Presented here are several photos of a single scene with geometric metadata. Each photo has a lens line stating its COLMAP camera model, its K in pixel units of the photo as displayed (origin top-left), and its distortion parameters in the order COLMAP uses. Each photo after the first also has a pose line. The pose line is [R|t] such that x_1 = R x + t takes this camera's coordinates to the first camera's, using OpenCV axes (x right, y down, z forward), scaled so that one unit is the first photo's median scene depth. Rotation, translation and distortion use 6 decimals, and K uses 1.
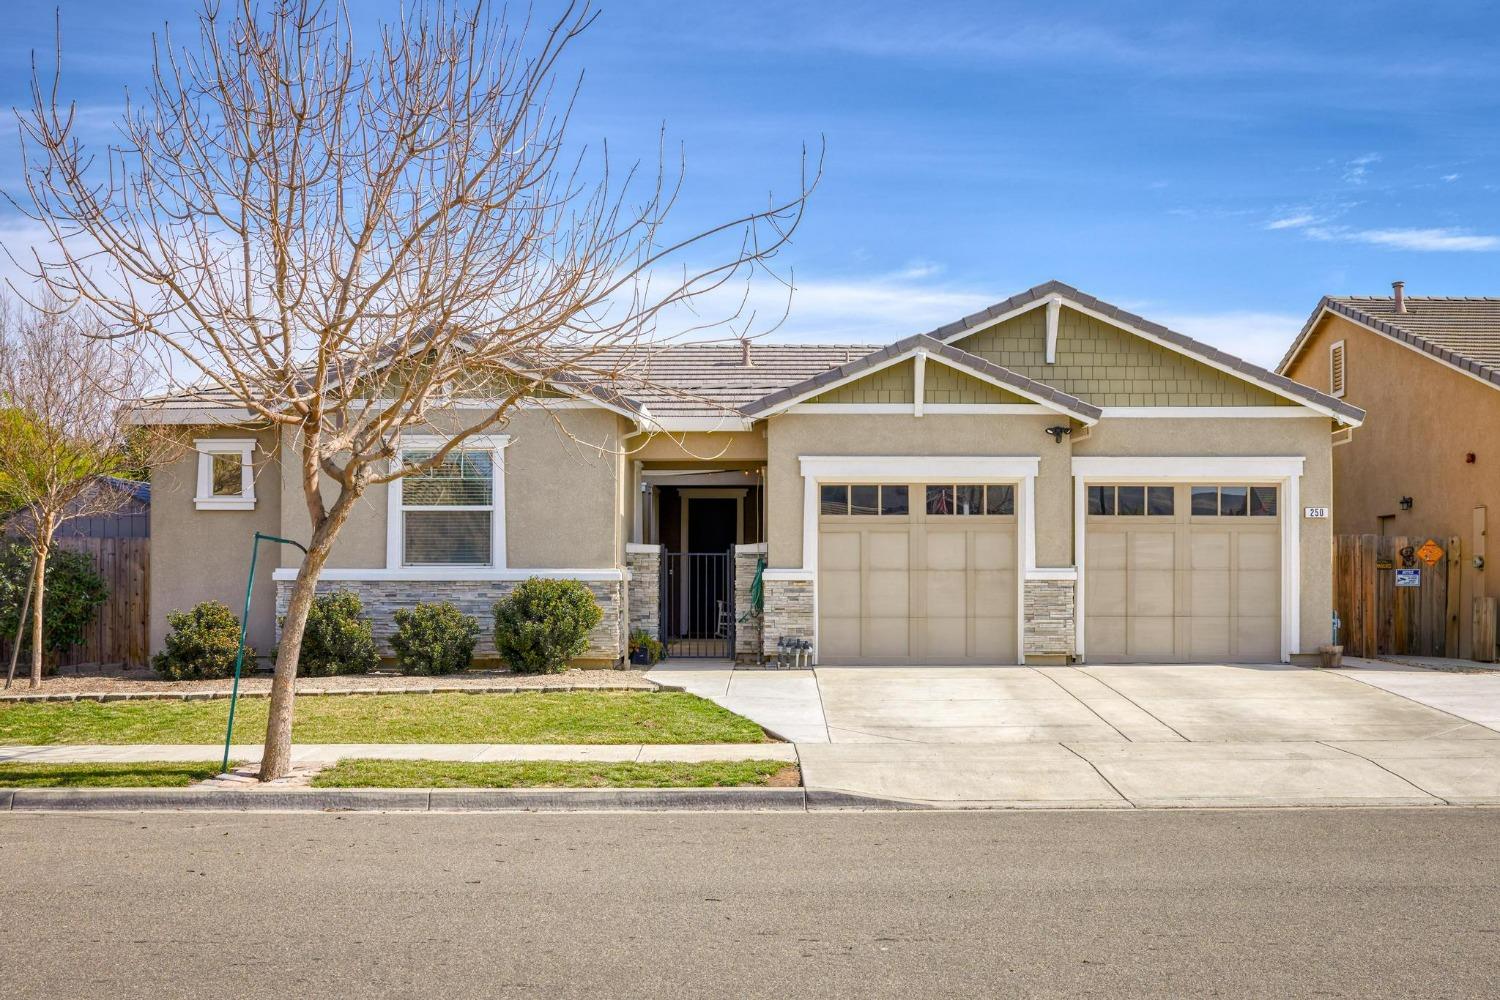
lens RADIAL K [[1362.6, 0, 750.0], [0, 1362.6, 500.0], [0, 0, 1]] dist [-0.000889, -0.000352]
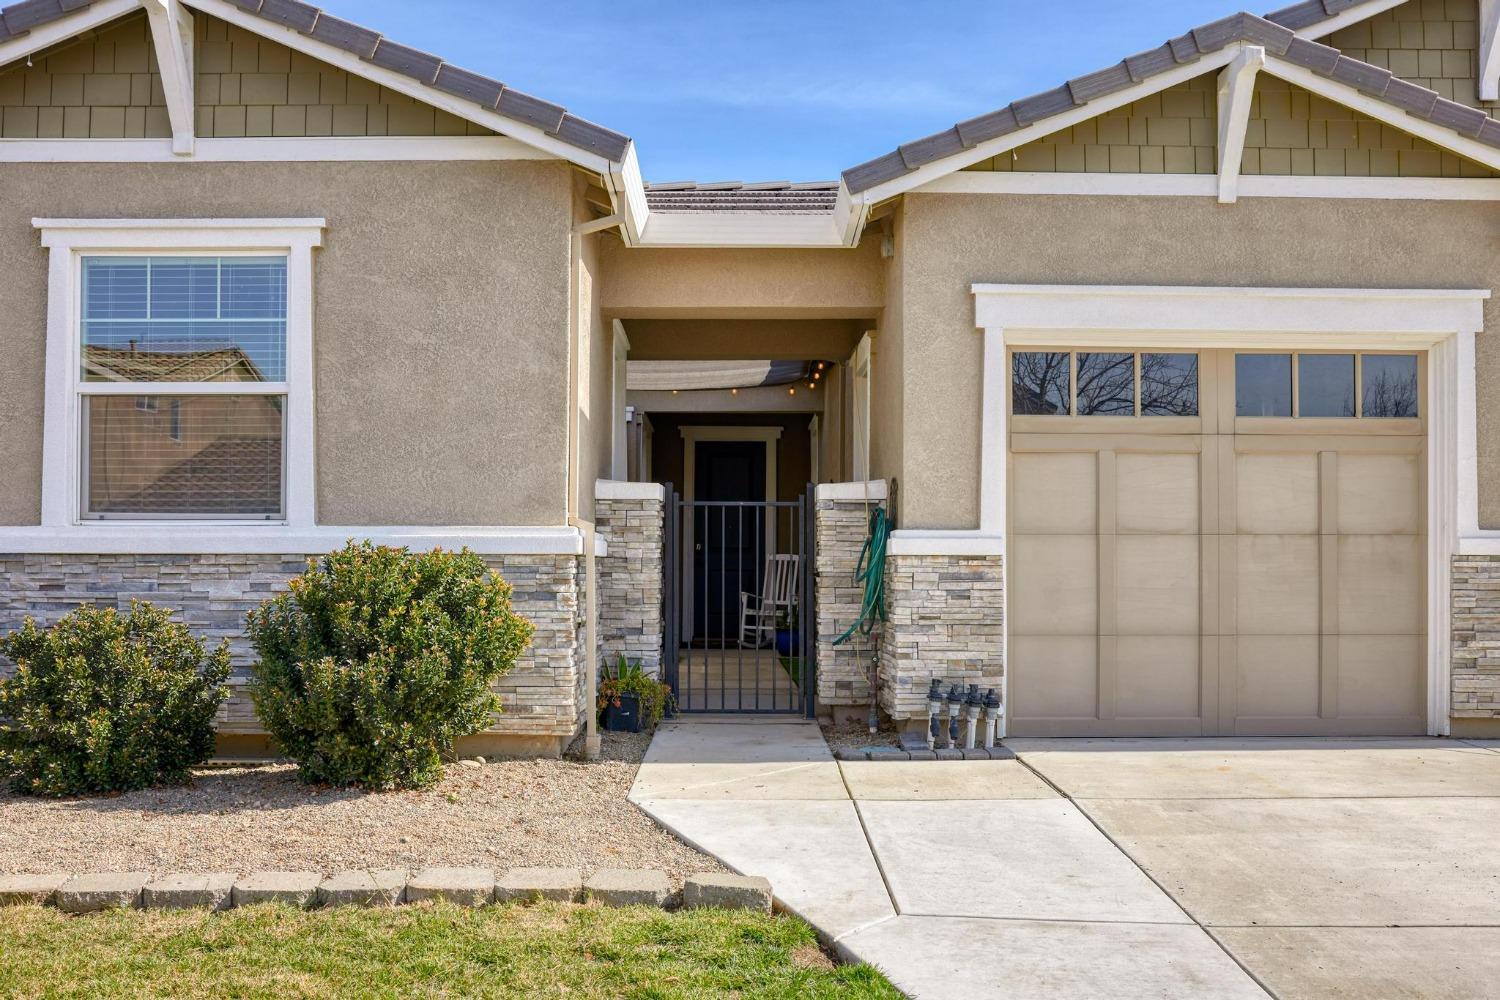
lens RADIAL K [[1202.9, 0, 750.0], [0, 1202.9, 500.0], [0, 0, 1]] dist [-0.004861, -0.000860]
pose [[0.999680, 0.003217, 0.025073, -0.048402], [-0.003302, 0.999989, 0.003313, 0.039172], [-0.025062, -0.003394, 0.999680, 0.595832]]
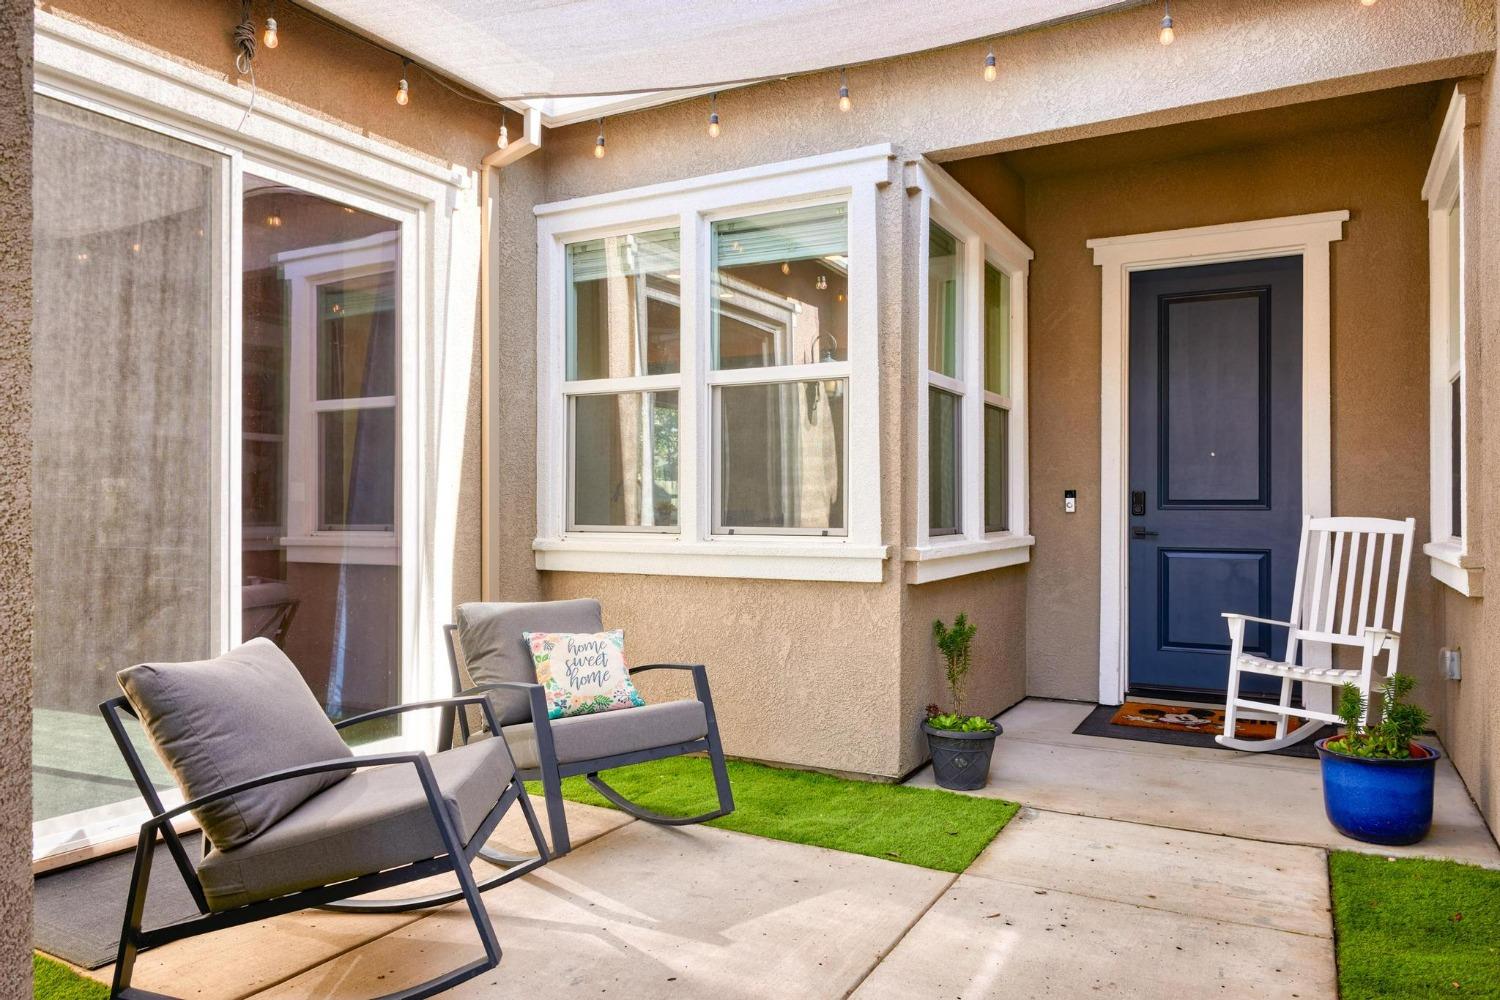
lens RADIAL K [[1017.2, 0, 750.0], [0, 1017.2, 500.0], [0, 0, 1]] dist [-0.001234, -0.000239]
pose [[0.893032, -0.000325, -0.449993, -0.024890], [0.005430, 0.999935, 0.010054, 0.074517], [0.449960, -0.011422, 0.892976, 1.142283]]
